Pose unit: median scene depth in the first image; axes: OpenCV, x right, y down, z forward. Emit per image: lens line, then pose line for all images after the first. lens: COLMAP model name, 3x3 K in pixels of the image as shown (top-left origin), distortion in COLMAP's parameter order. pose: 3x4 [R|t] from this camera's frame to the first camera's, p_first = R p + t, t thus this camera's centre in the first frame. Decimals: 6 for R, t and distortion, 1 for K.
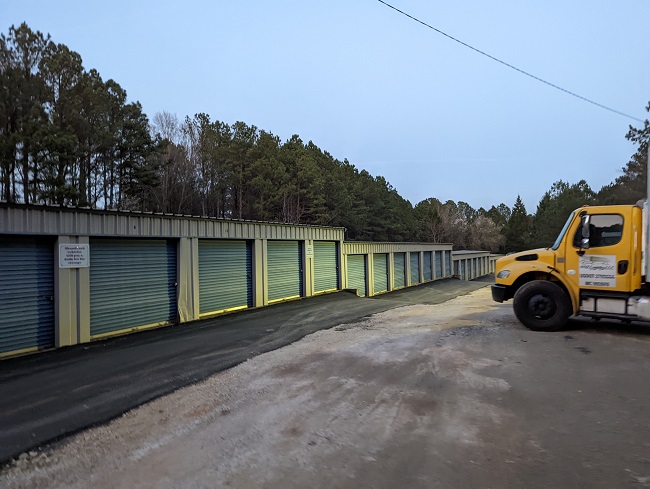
lens RADIAL K [[449.7, 0, 325.0], [0, 449.7, 244.5], [0, 0, 1]] dist [0.058941, -0.061845]
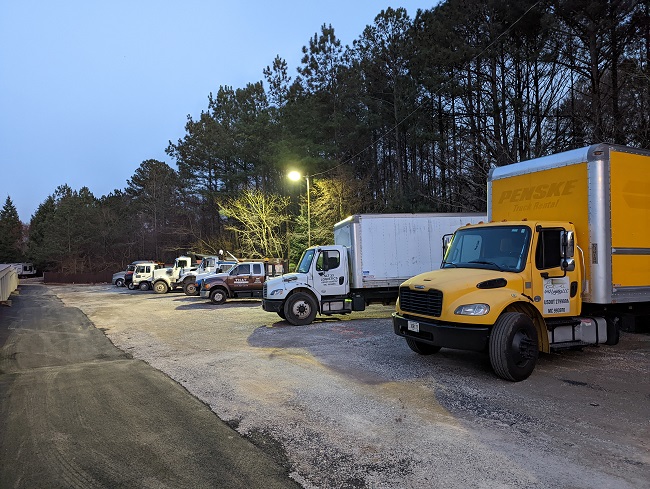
lens RADIAL K [[449.7, 0, 325.0], [0, 449.7, 244.5], [0, 0, 1]] dist [0.058941, -0.061845]
pose [[0.484575, 0.008635, 0.874707, -0.036688], [0.007086, 0.999880, -0.013796, -0.002916], [-0.874721, 0.012883, 0.484455, 0.099310]]
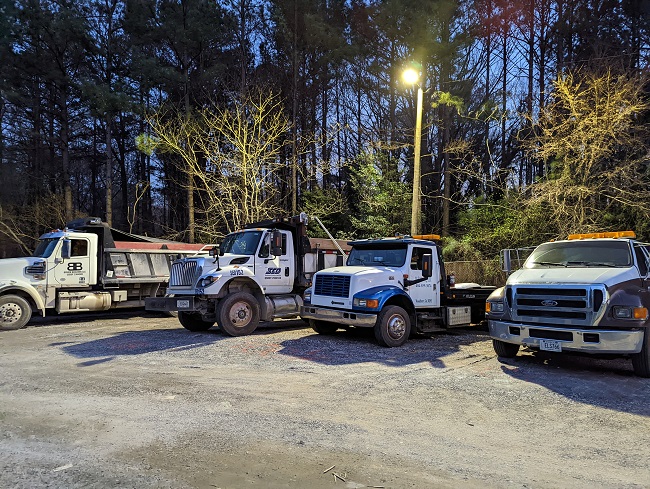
lens RADIAL K [[449.7, 0, 325.0], [0, 449.7, 244.5], [0, 0, 1]] dist [0.058941, -0.061845]
pose [[-0.122952, 0.030775, 0.991935, 0.095836], [-0.025520, 0.999090, -0.034160, 0.010441], [-0.992084, -0.029514, -0.122055, 0.354923]]
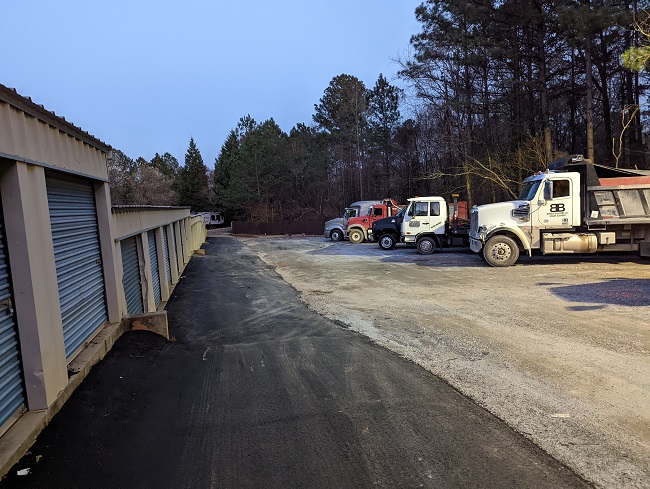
lens RADIAL K [[449.7, 0, 325.0], [0, 449.7, 244.5], [0, 0, 1]] dist [0.058941, -0.061845]
pose [[0.746925, -0.086848, 0.659211, 0.099762], [0.034982, 0.995193, 0.091476, 0.010378], [-0.663987, -0.045265, 0.746373, 0.357408]]
